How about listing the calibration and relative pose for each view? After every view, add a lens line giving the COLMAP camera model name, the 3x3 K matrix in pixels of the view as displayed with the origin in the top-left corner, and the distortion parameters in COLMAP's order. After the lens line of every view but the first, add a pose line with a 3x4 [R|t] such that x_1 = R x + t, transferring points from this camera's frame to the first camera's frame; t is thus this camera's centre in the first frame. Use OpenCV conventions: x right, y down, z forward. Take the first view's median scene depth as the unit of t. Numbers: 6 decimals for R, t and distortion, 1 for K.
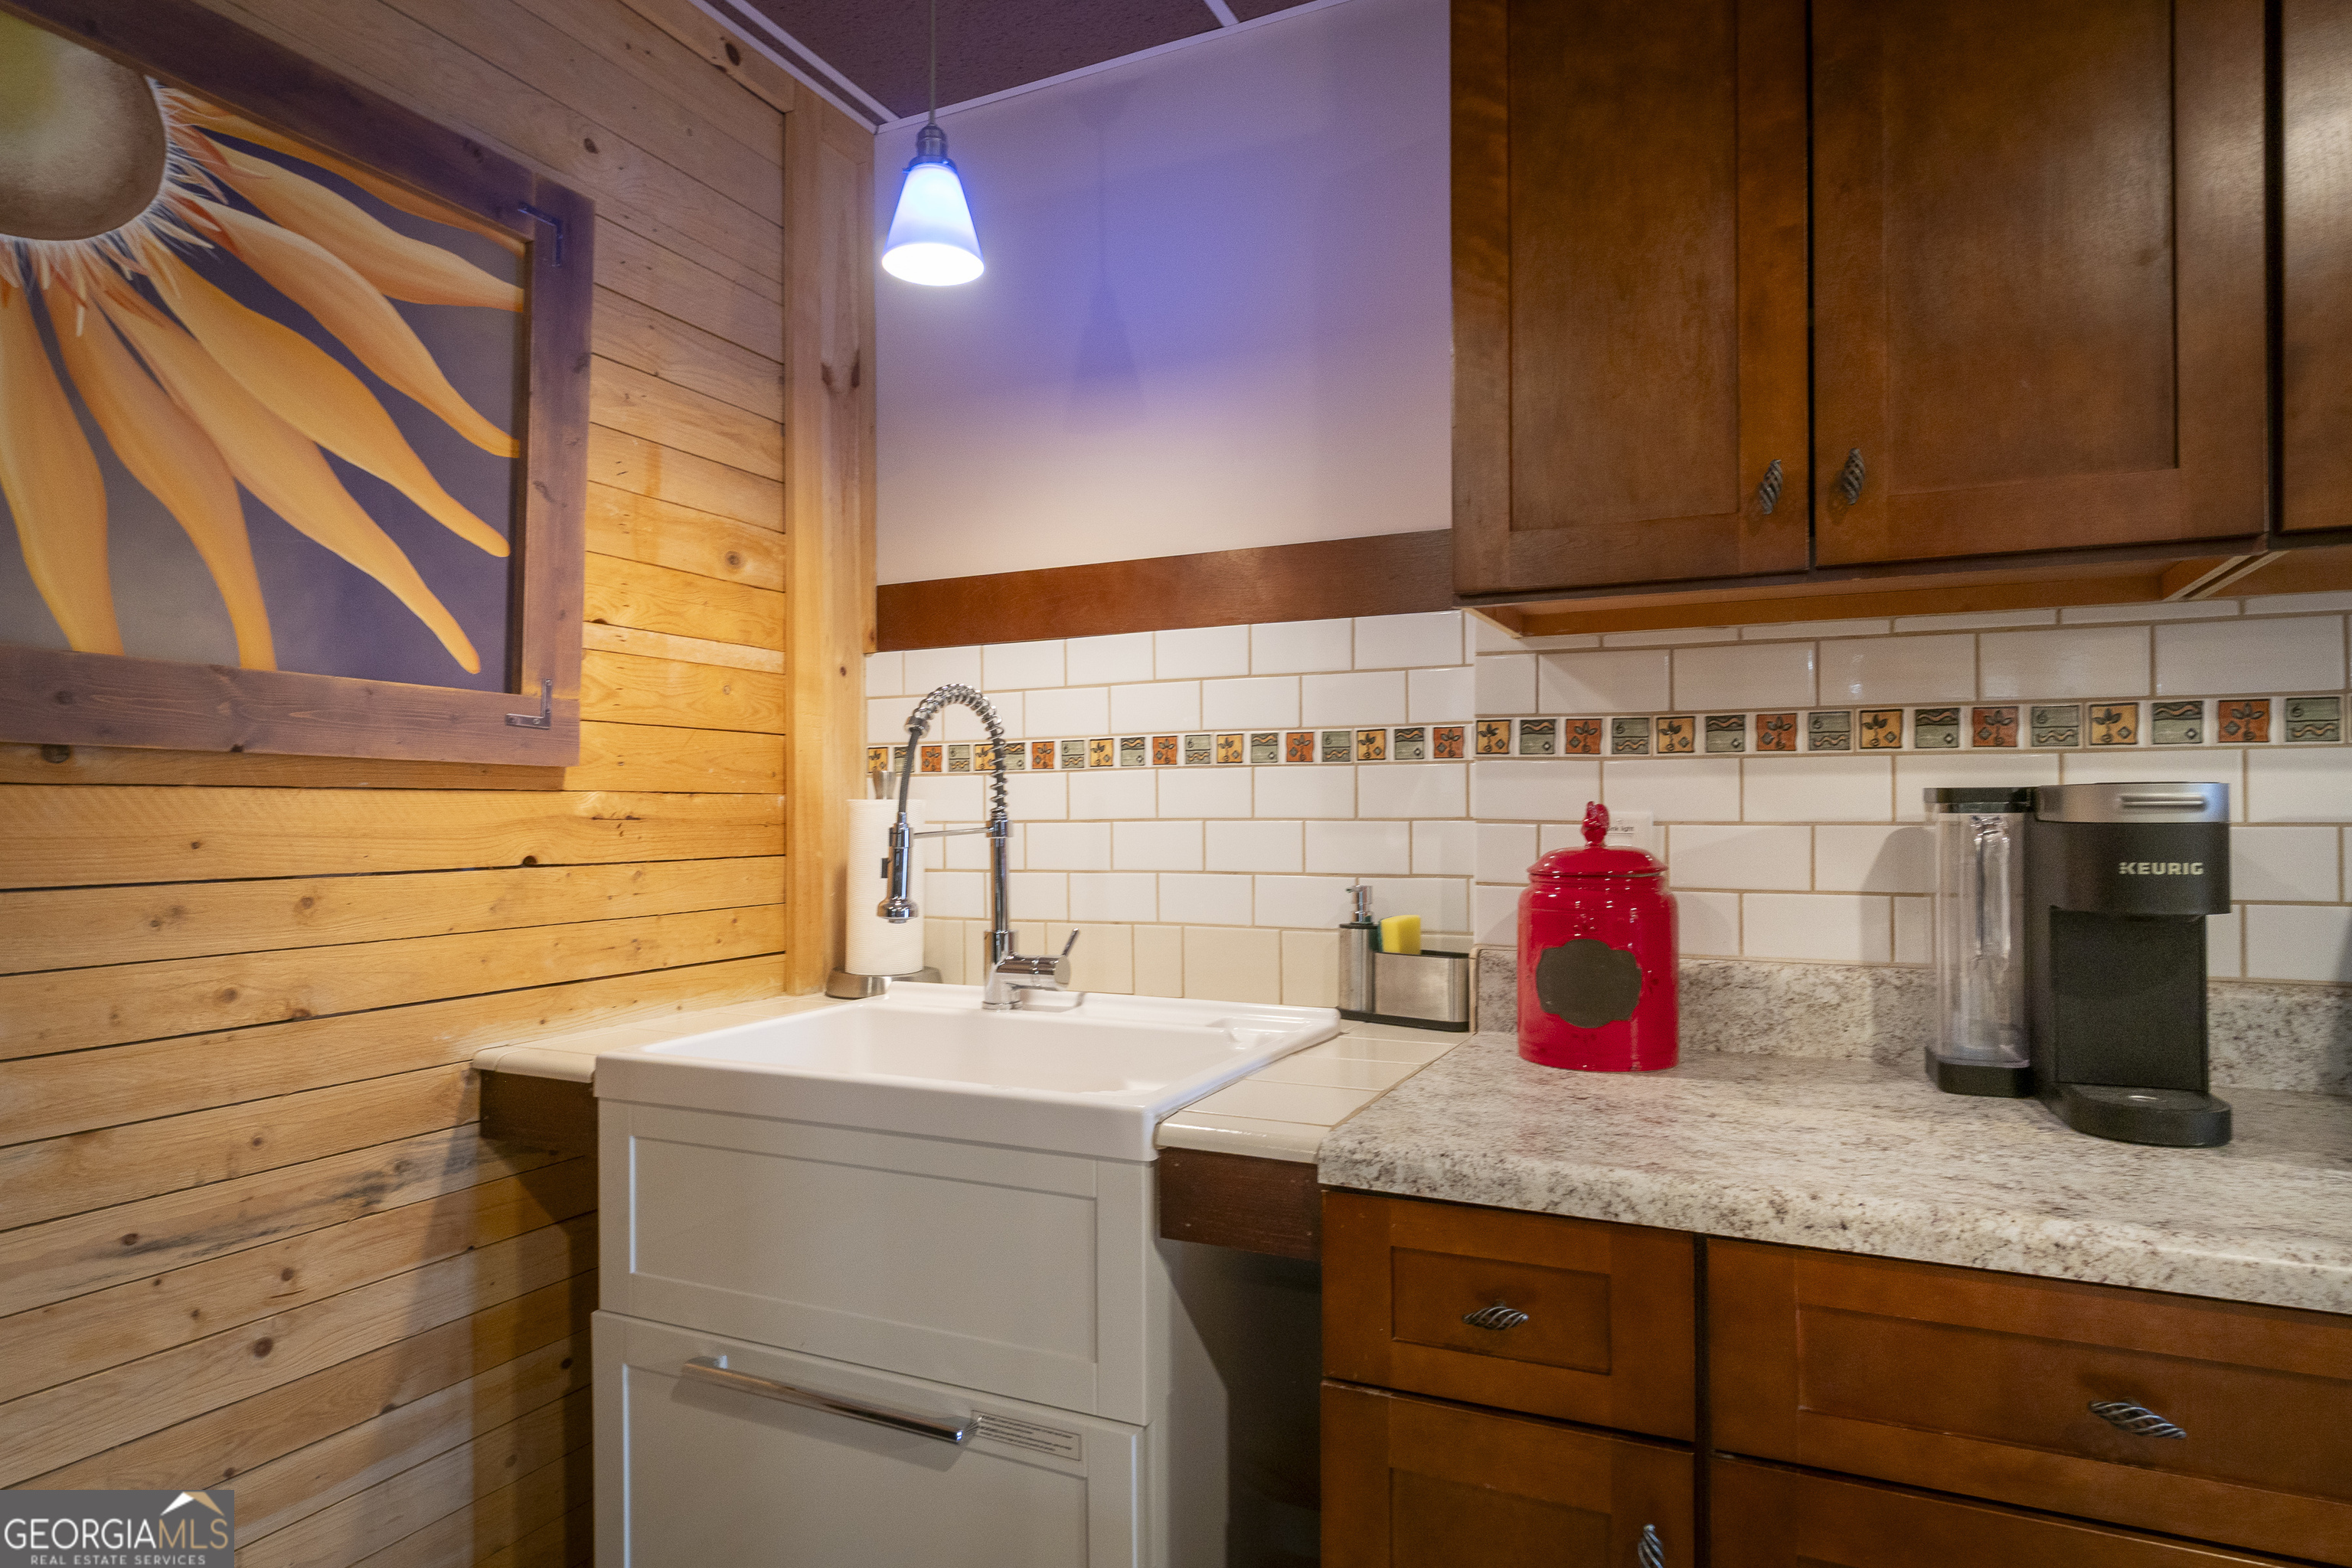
lens RADIAL K [[1374.2, 0, 1246.6], [0, 1374.2, 792.2], [0, 0, 1]] dist [-0.001848, -0.000720]
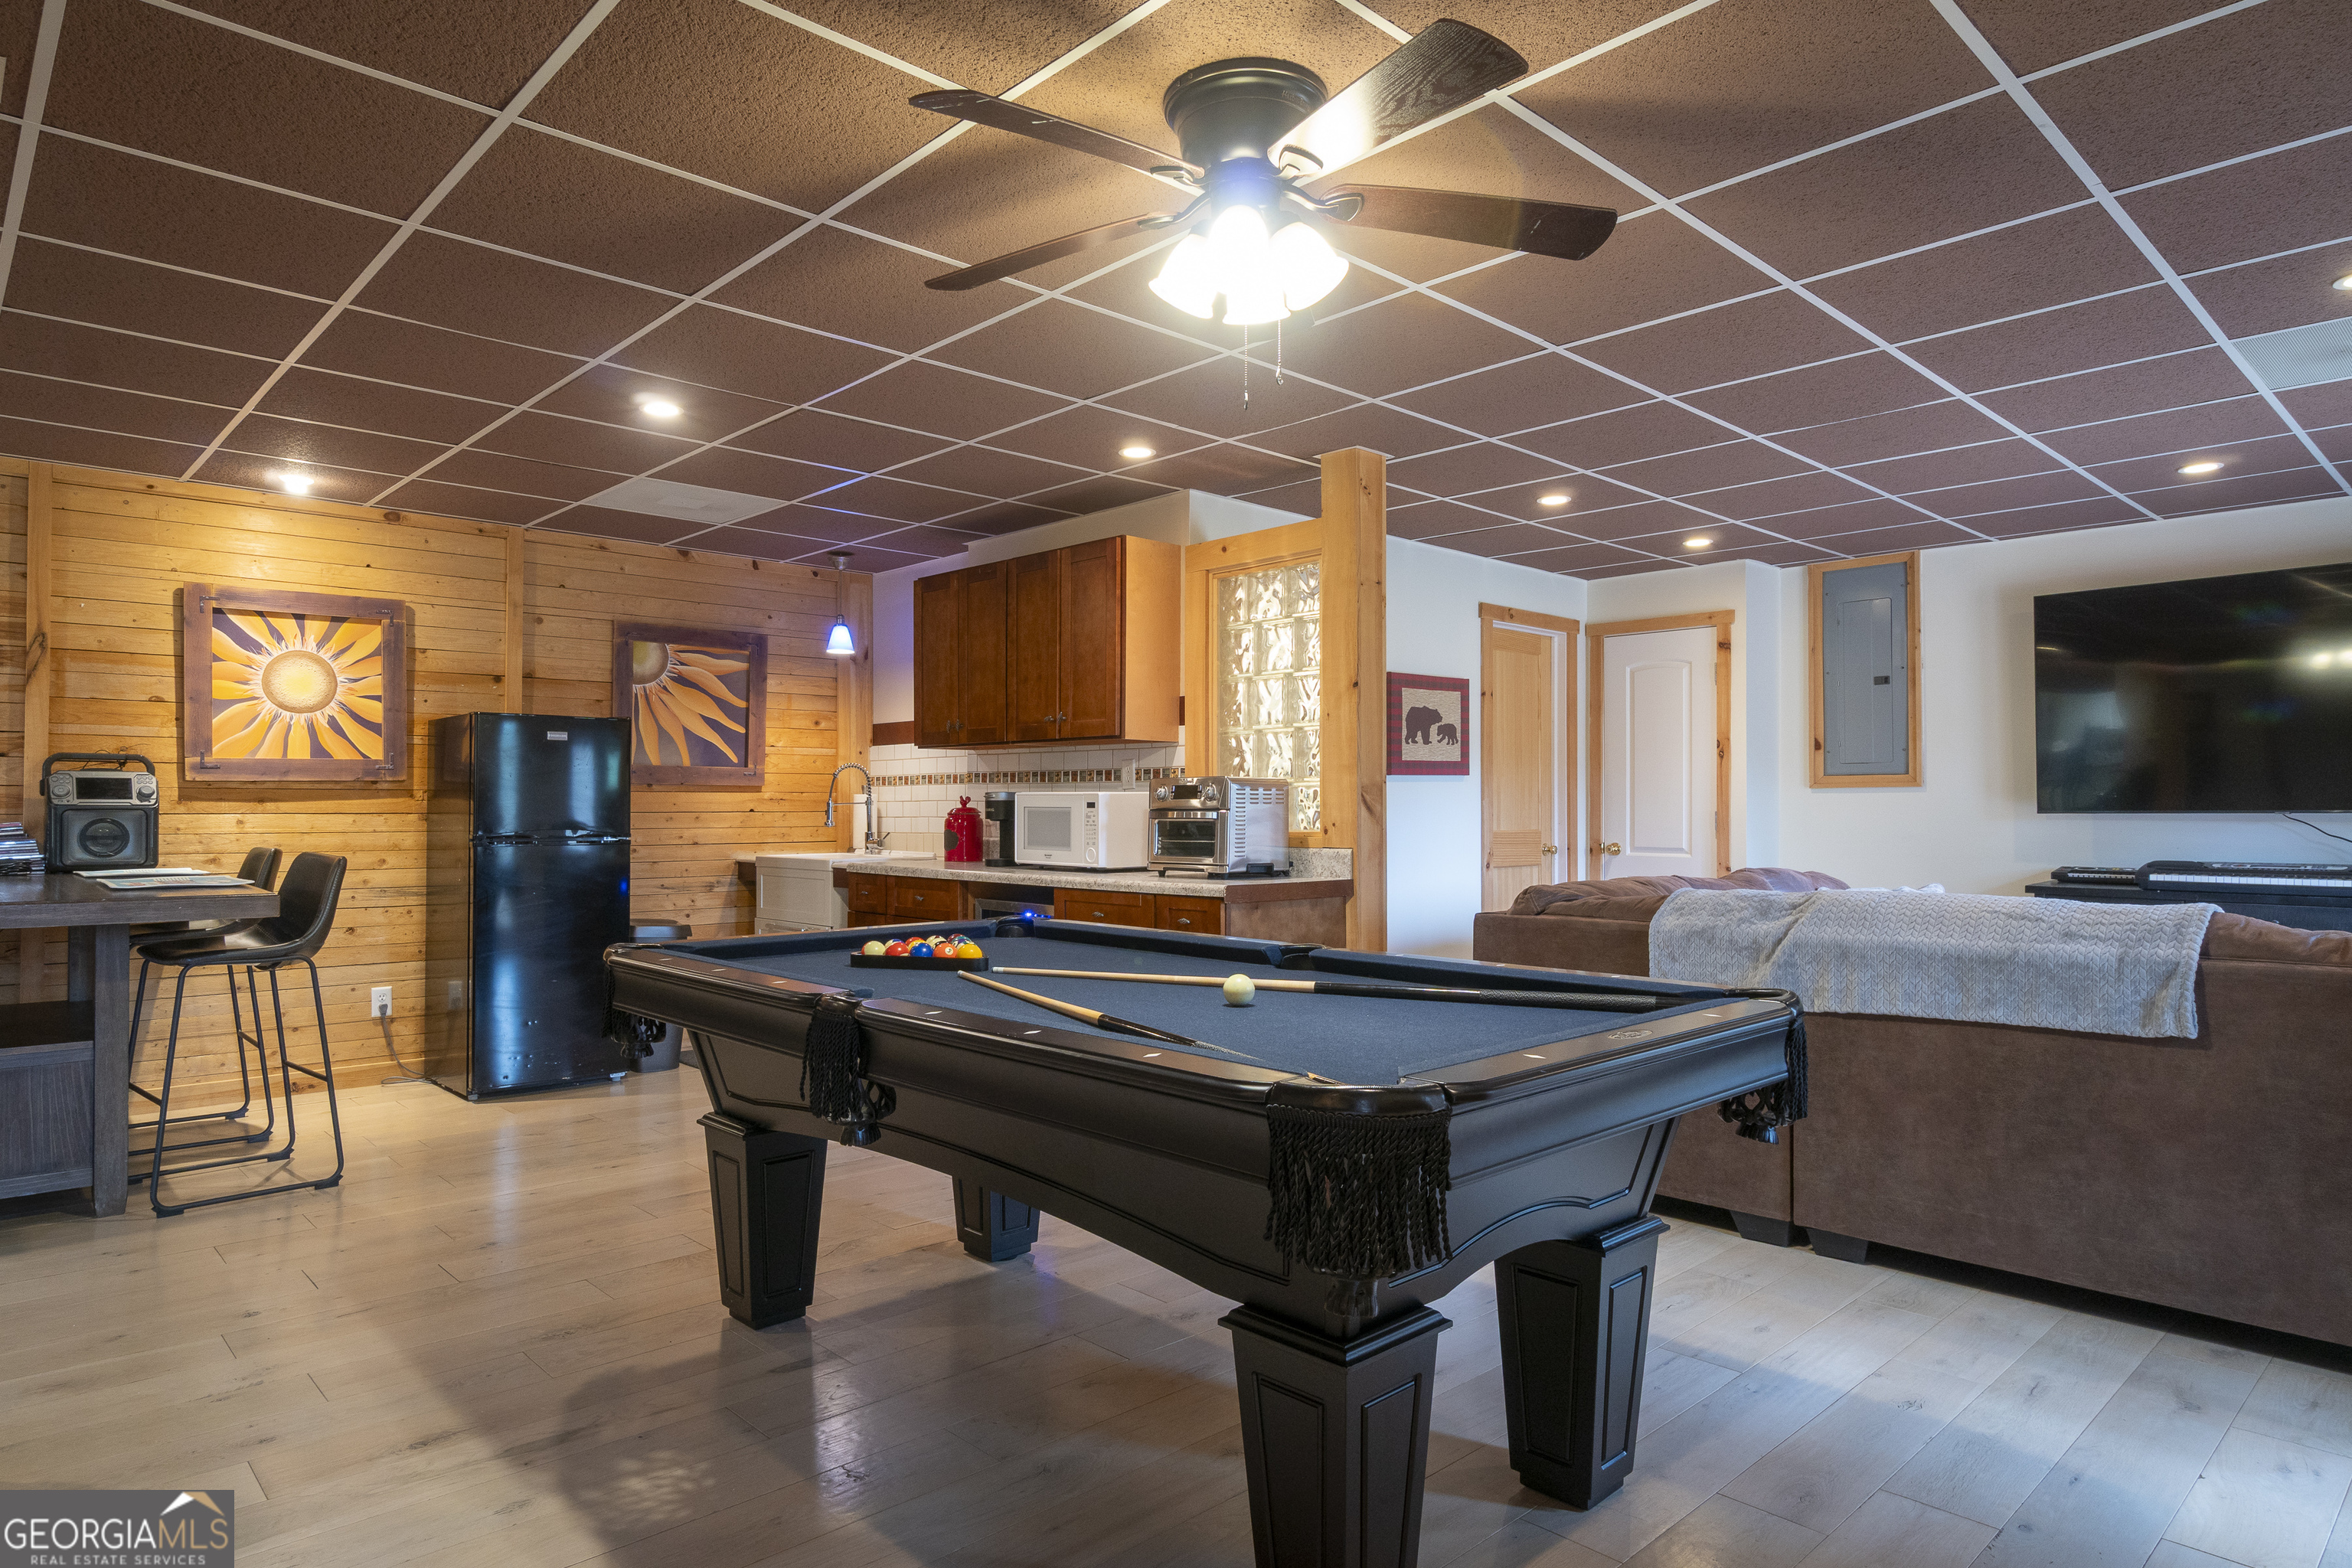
lens RADIAL K [[1318.9, 0, 1190.3], [0, 1318.9, 786.6], [0, 0, 1]] dist [0.004990, 0.000737]
pose [[0.939231, 0.000173, -0.343286, 1.952275], [0.000798, 0.999996, 0.002689, -0.026268], [0.343285, -0.002800, 0.939227, -2.107548]]
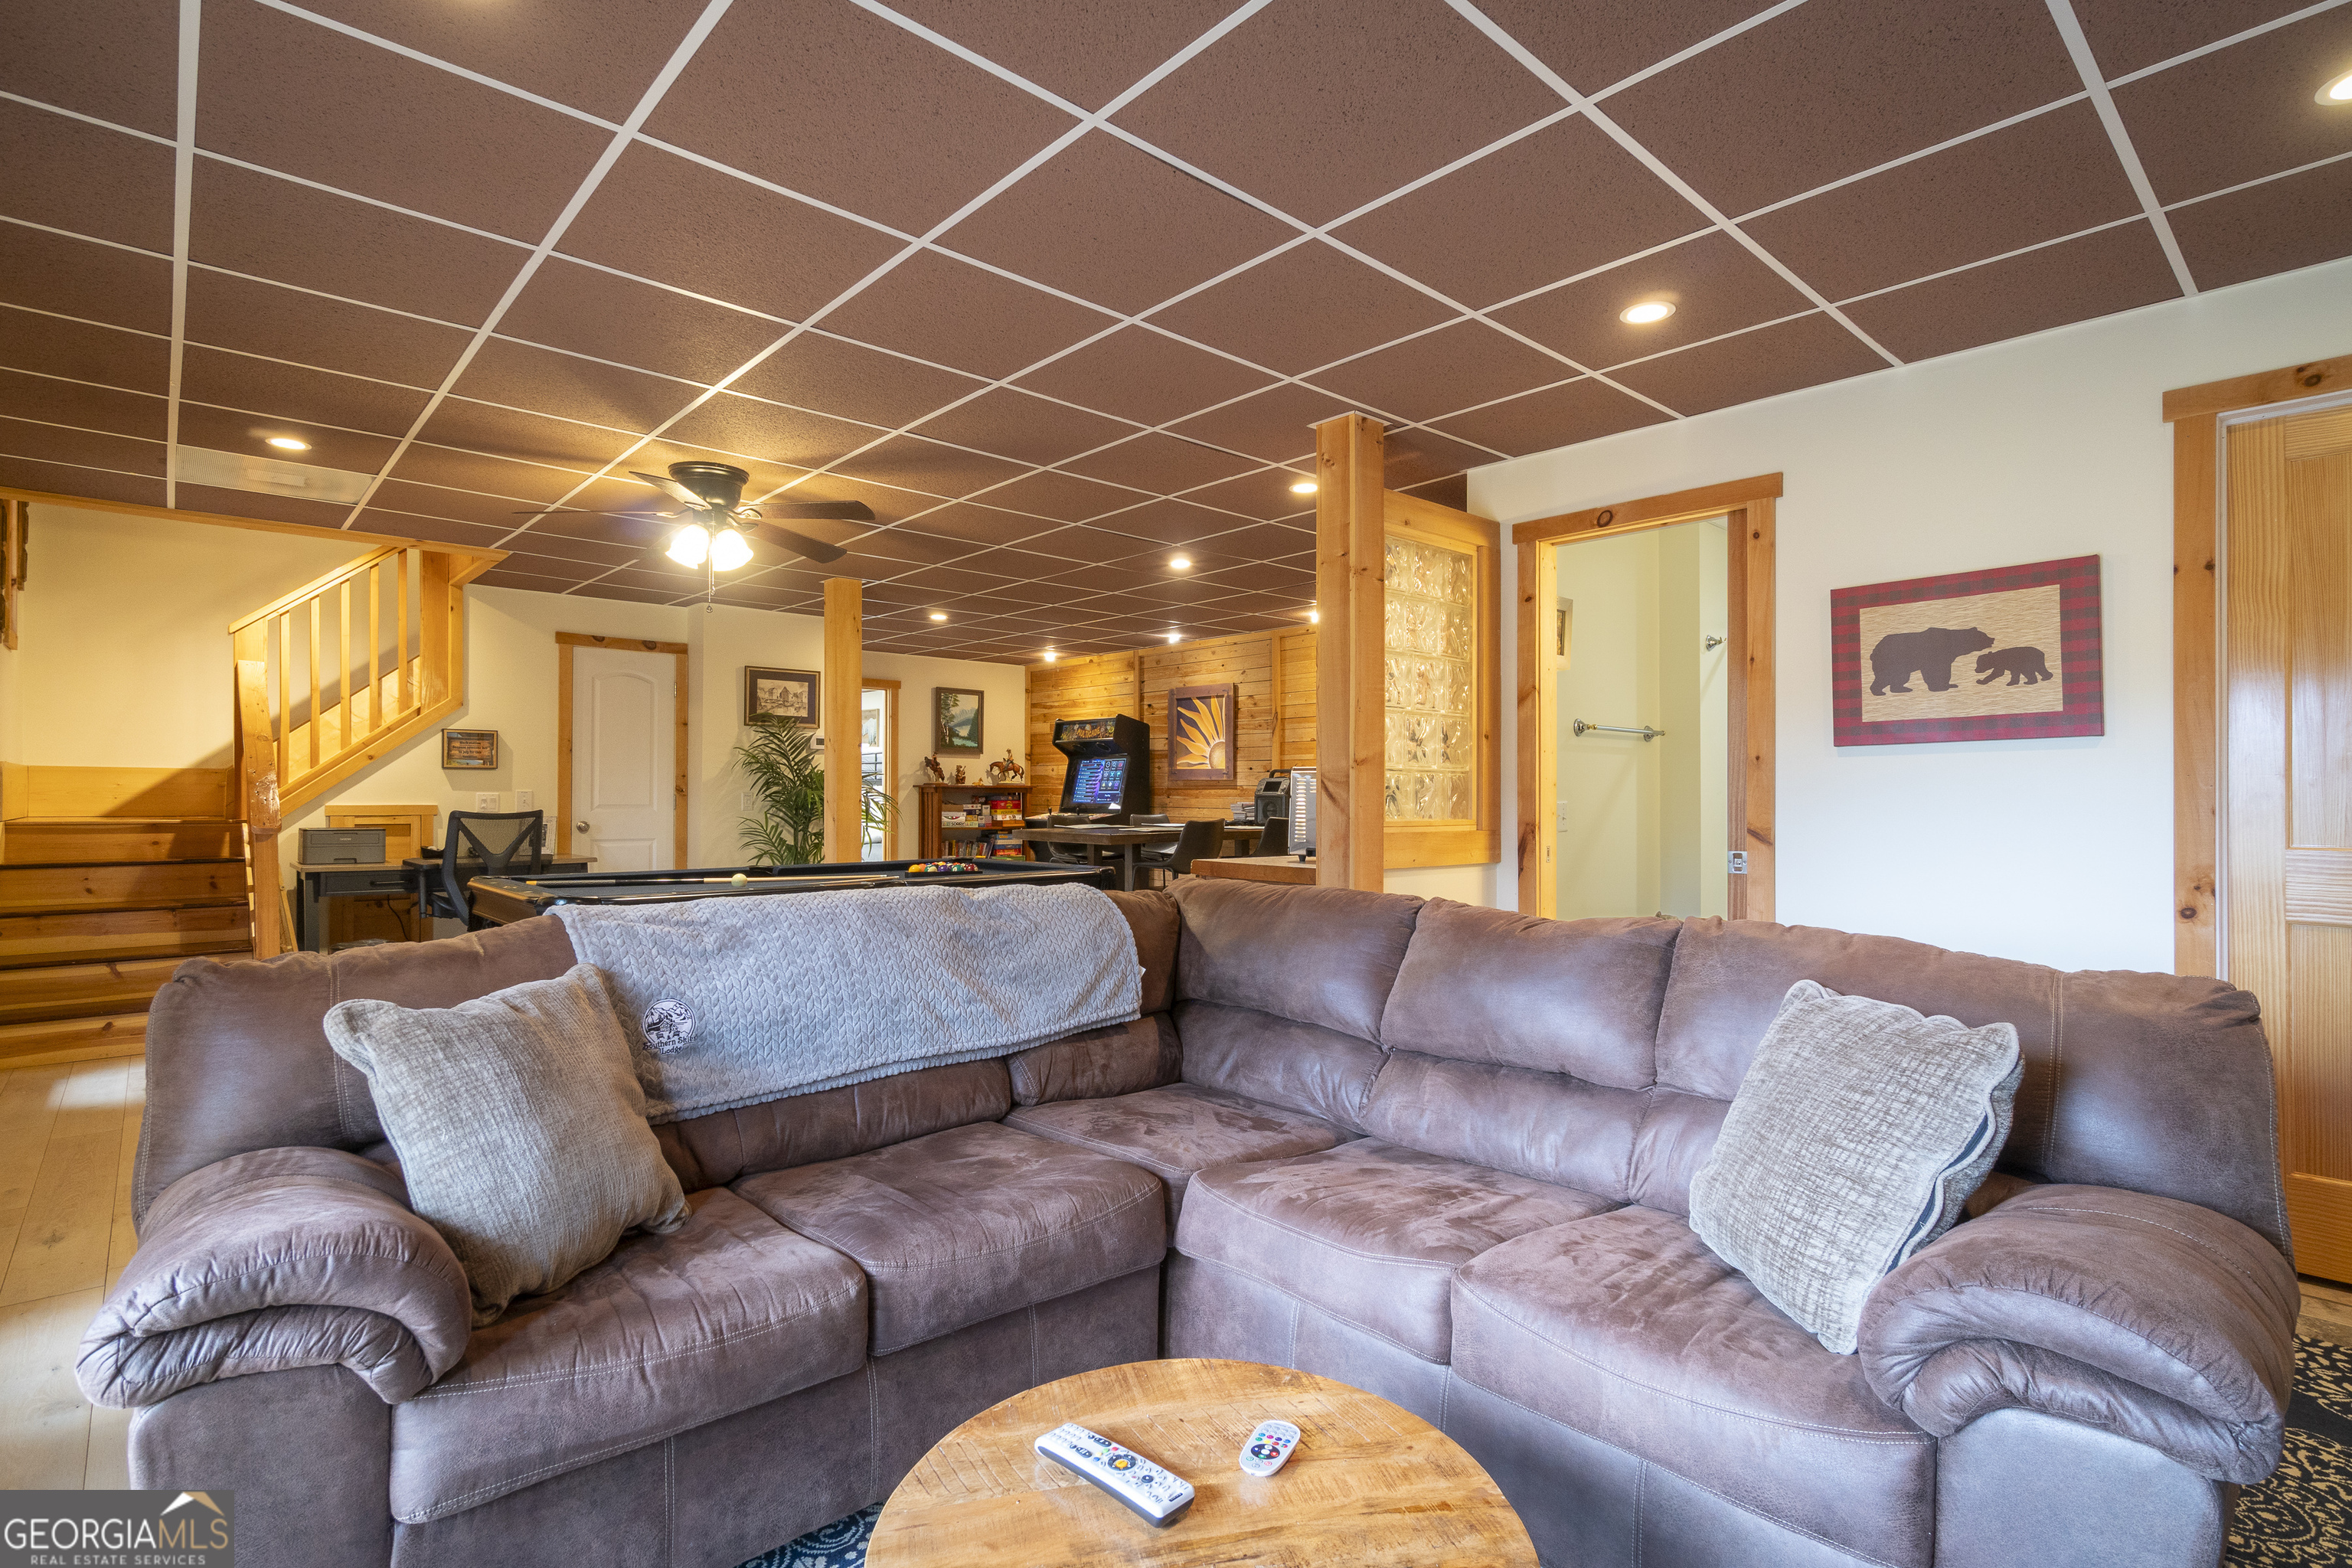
lens RADIAL K [[1155.8, 0, 1187.5], [0, 1155.8, 788.5], [0, 0, 1]] dist [-0.000901, -0.000202]
pose [[-0.360565, -0.002165, -0.932732, 3.479924], [0.015687, 0.999842, -0.008385, 0.023461], [0.932602, -0.017655, -0.360474, 0.926206]]
